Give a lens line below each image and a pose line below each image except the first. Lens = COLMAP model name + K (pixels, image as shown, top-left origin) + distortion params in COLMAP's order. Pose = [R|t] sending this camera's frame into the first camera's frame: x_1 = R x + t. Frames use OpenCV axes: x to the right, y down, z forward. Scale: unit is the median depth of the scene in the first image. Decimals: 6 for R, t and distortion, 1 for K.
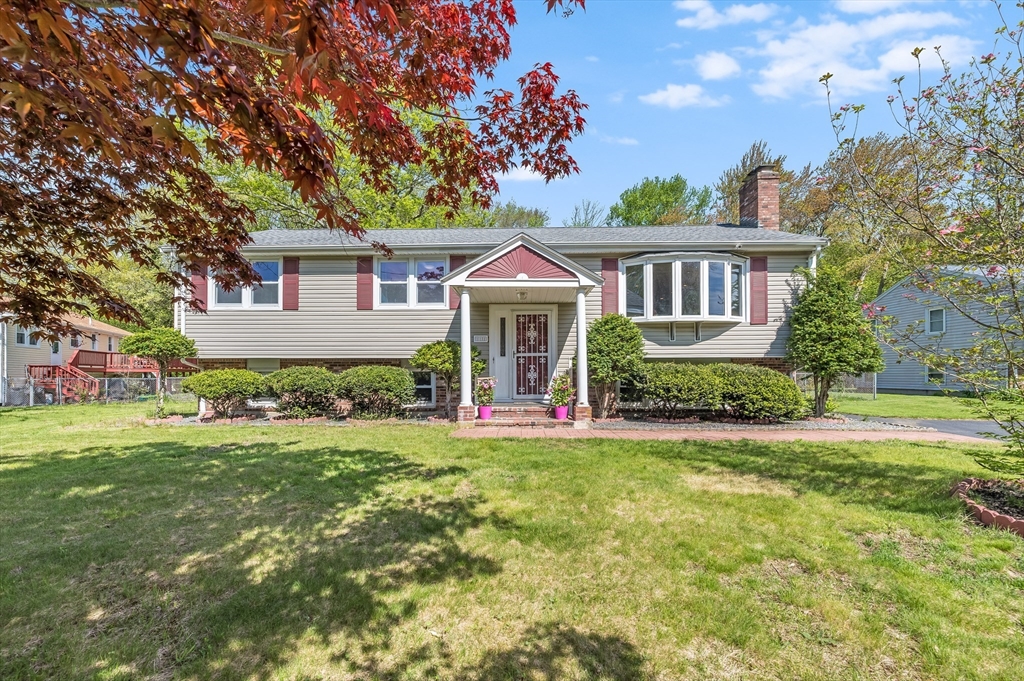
lens RADIAL K [[421.0, 0, 499.8], [0, 421.0, 370.6], [0, 0, 1]] dist [0.000264, -0.000149]
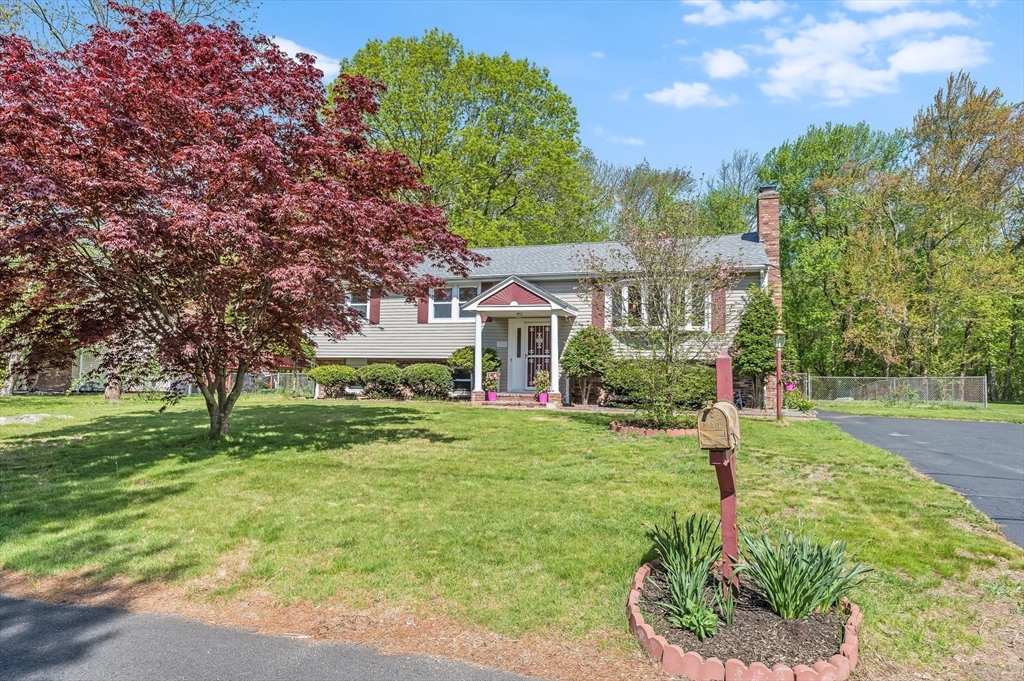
lens RADIAL K [[618.1, 0, 515.2], [0, 618.1, 344.0], [0, 0, 1]] dist [0.009024, -0.001340]
pose [[0.963095, 0.000051, -0.269162, 0.523743], [-0.013920, 0.998671, -0.049620, 0.020376], [0.268802, 0.051536, 0.961816, -0.876675]]
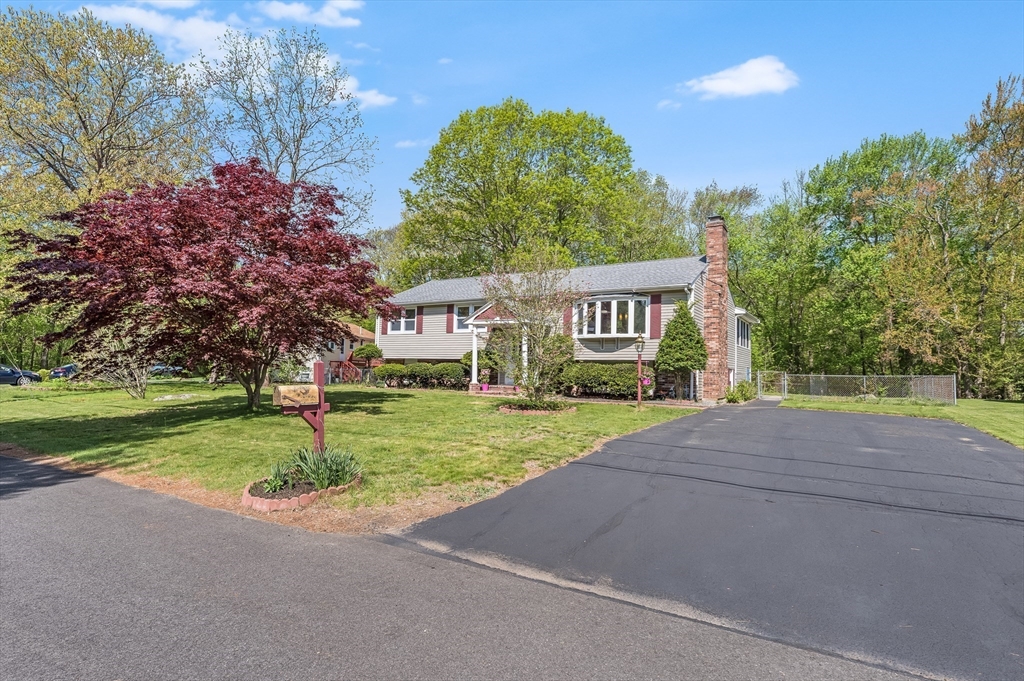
lens RADIAL K [[537.1, 0, 509.3], [0, 537.1, 338.8], [0, 0, 1]] dist [0.002104, 0.002308]
pose [[0.860549, -0.010932, -0.509250, 1.135818], [-0.020333, 0.998236, -0.055789, 0.009694], [0.508961, 0.058364, 0.858809, -0.925835]]
